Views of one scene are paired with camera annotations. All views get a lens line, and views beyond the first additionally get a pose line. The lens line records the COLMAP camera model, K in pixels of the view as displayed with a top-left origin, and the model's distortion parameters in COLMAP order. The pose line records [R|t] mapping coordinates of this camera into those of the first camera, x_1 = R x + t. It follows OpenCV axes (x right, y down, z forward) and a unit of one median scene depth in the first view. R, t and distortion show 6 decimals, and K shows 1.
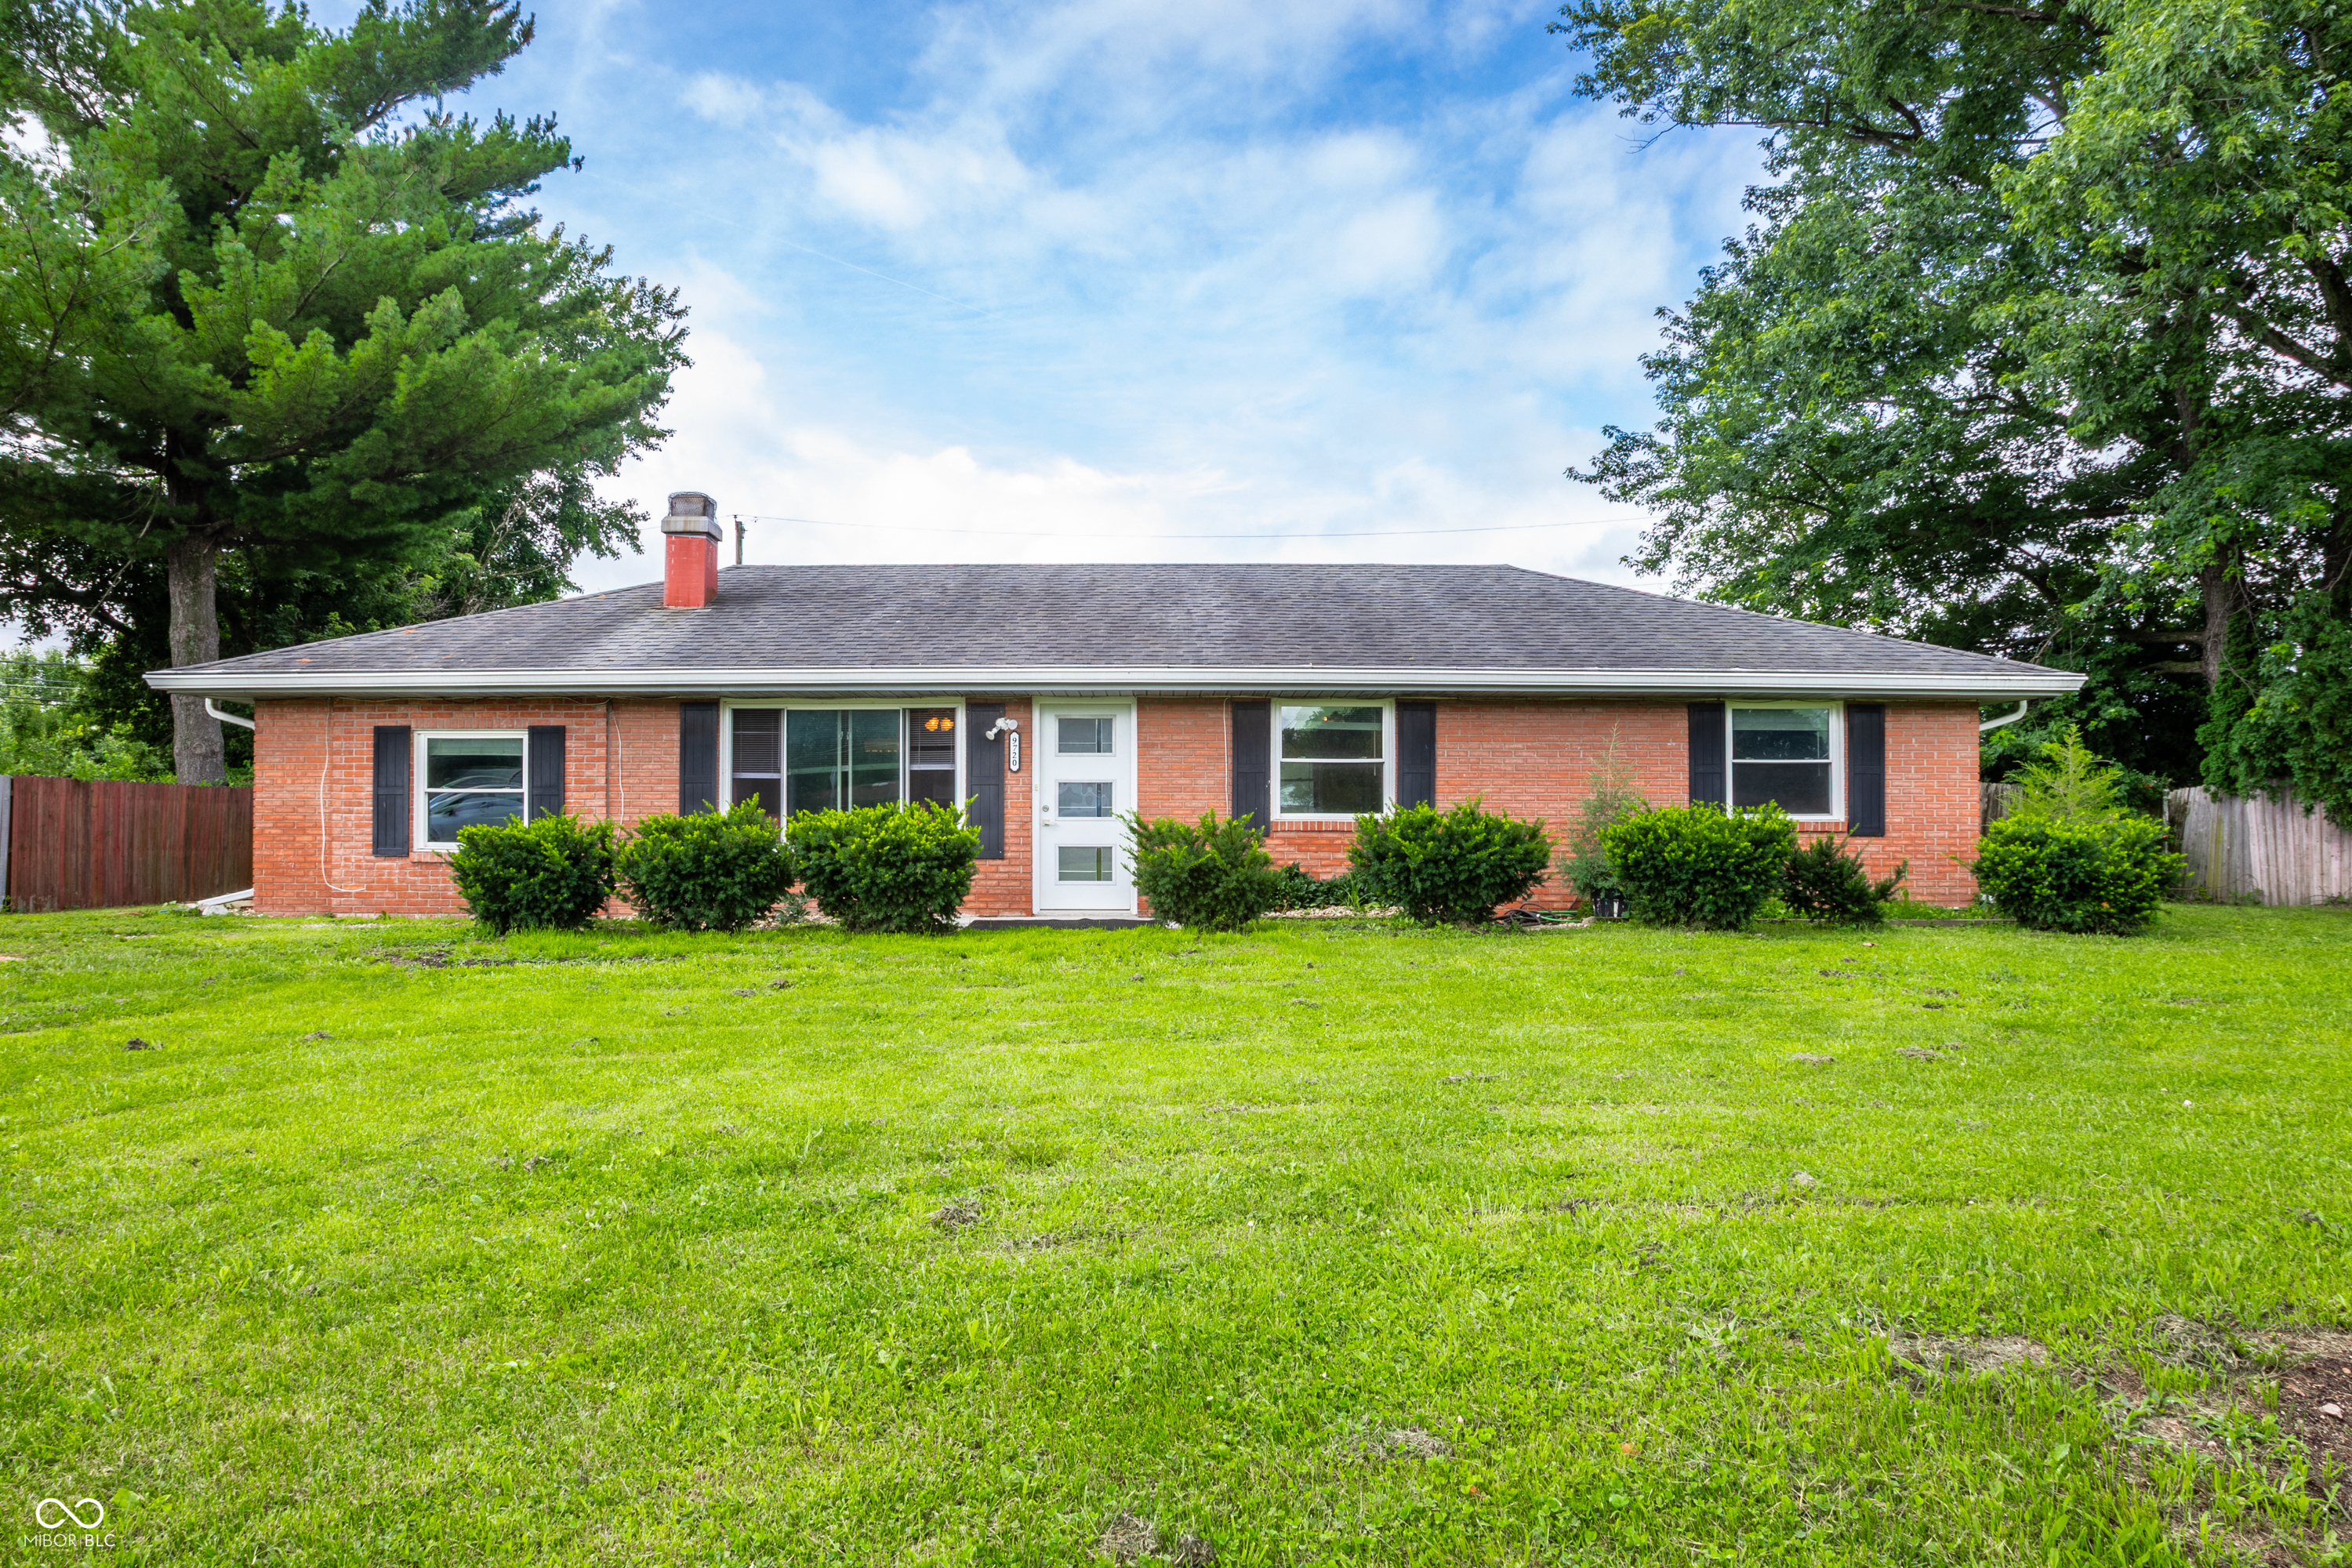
lens RADIAL K [[1201.7, 0, 1176.0], [0, 1201.7, 784.0], [0, 0, 1]] dist [-0.028029, 0.000326]
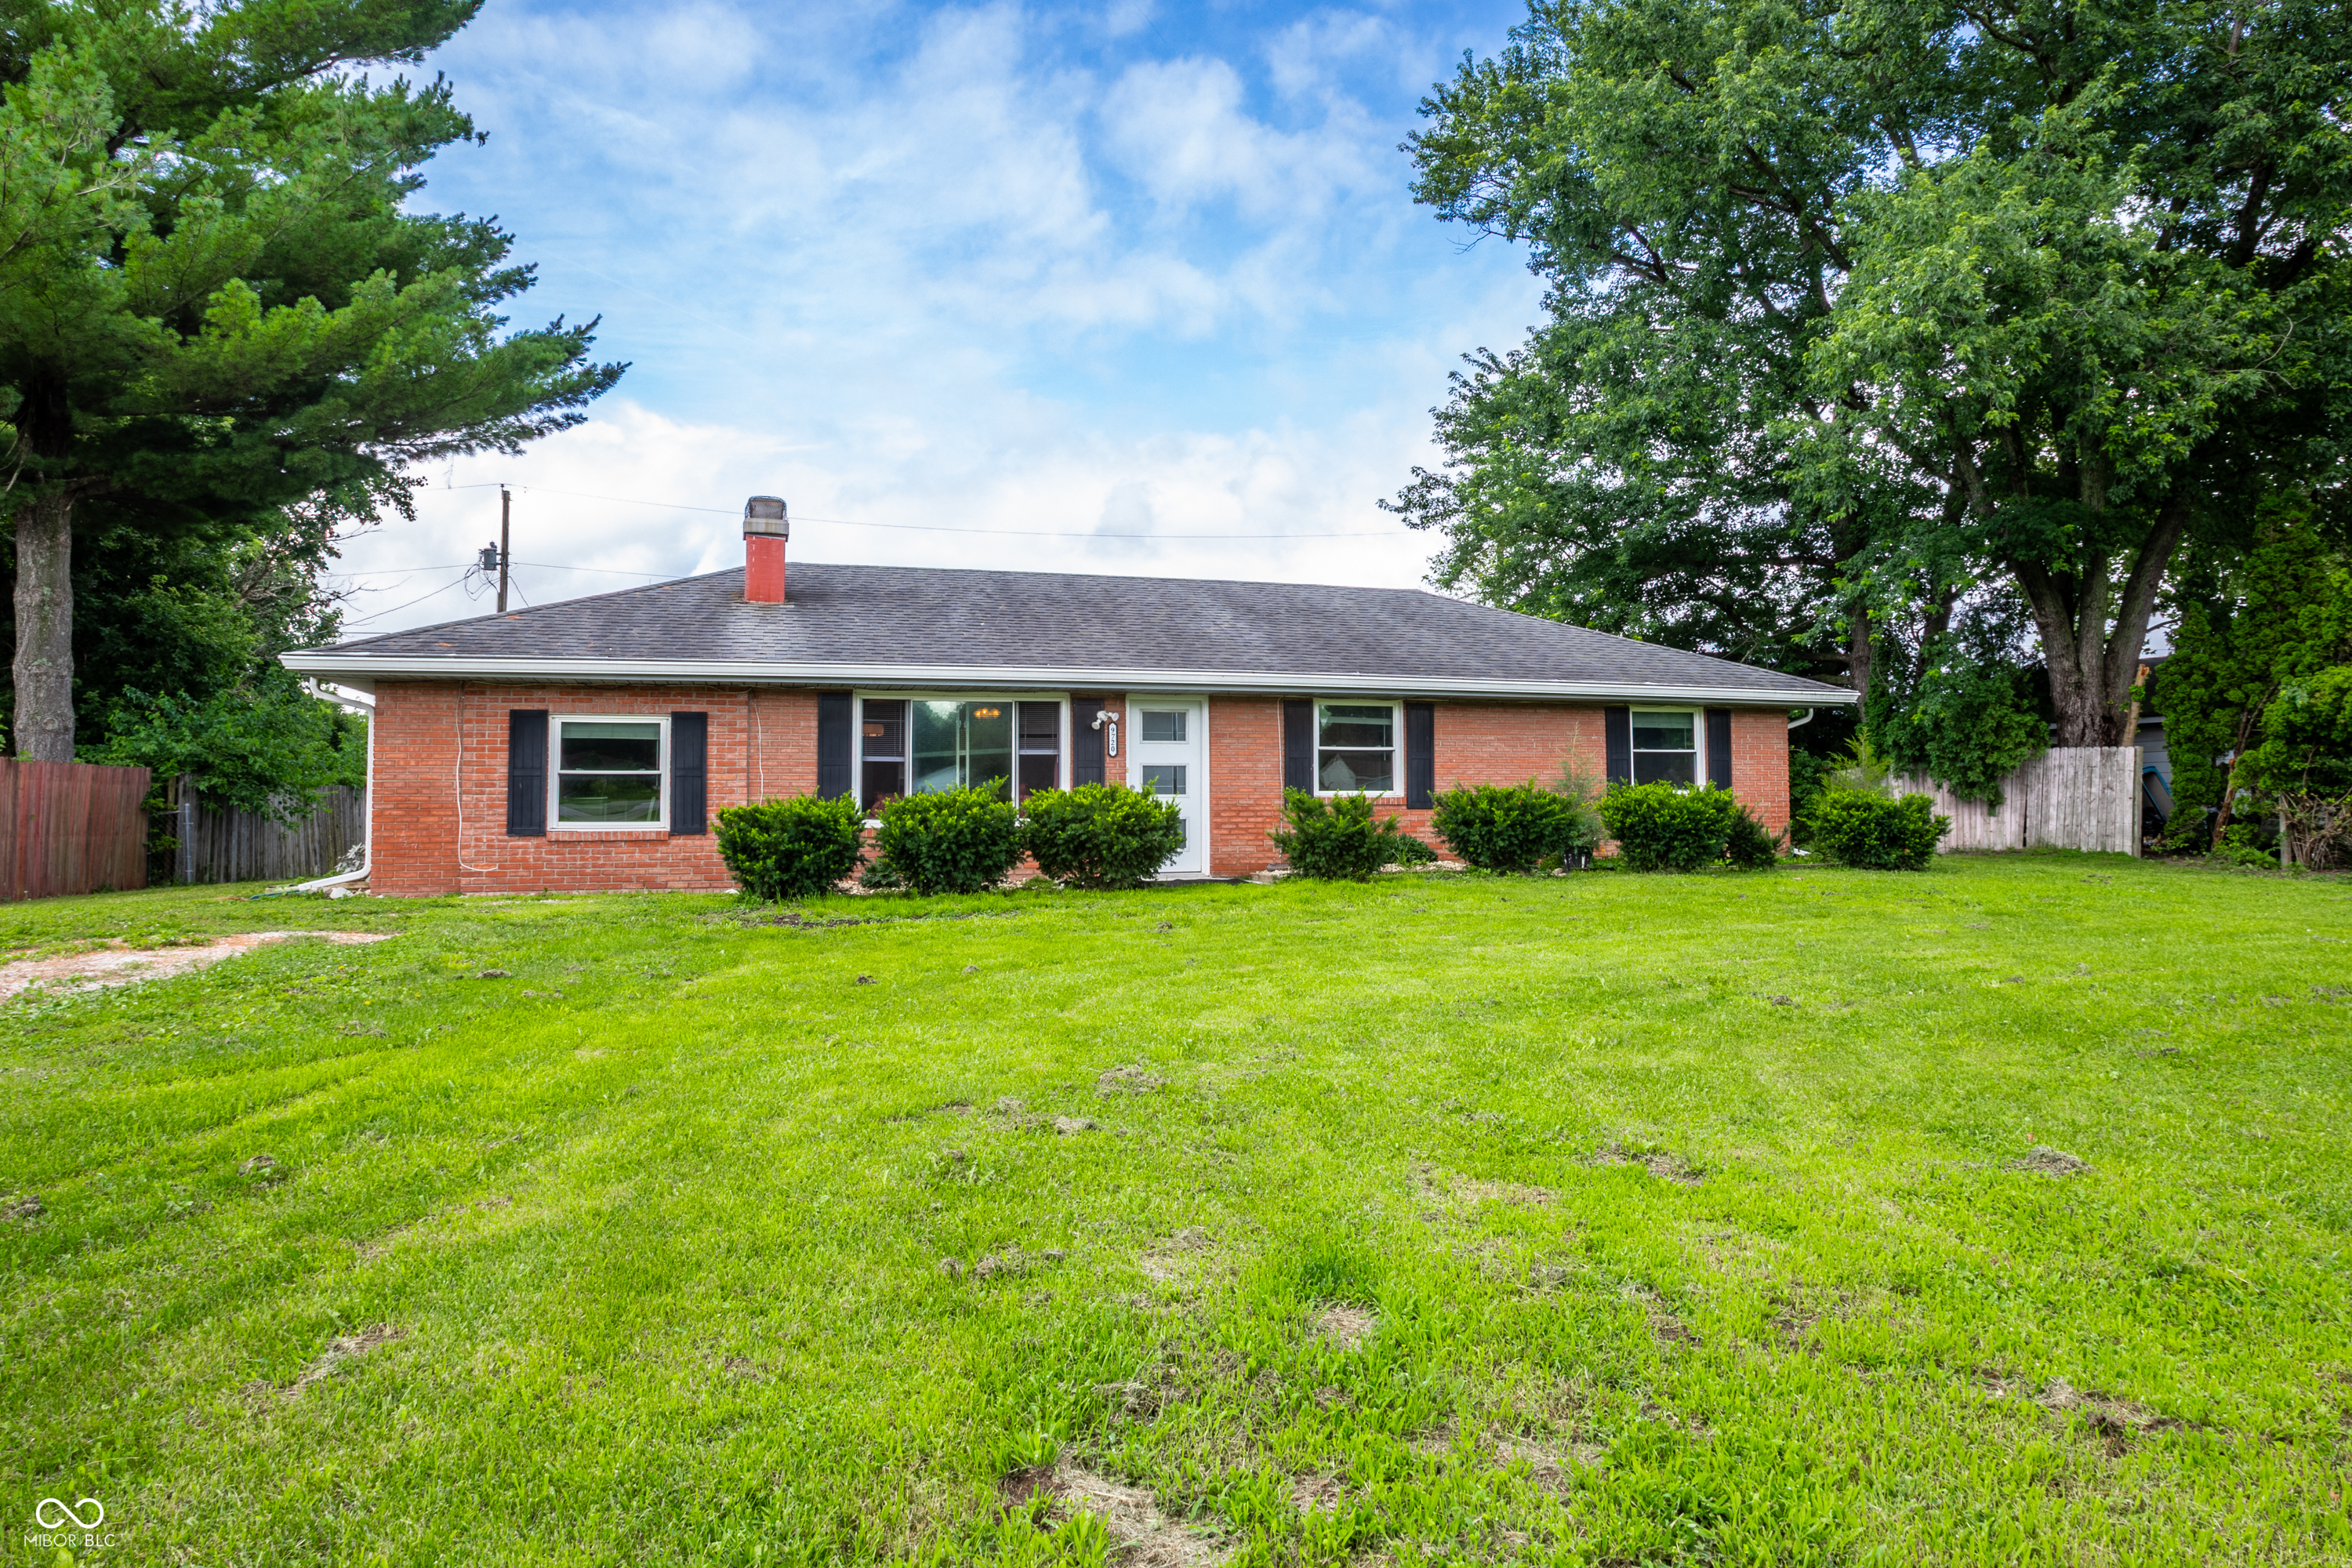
lens RADIAL K [[1177.0, 0, 1179.5], [0, 1177.0, 711.8], [0, 0, 1]] dist [-0.027734, -0.000069]
pose [[0.964840, 0.014072, 0.262462, -0.370453], [-0.002172, 0.998958, -0.045577, -0.001790], [-0.262830, 0.043405, 0.963865, -0.131105]]
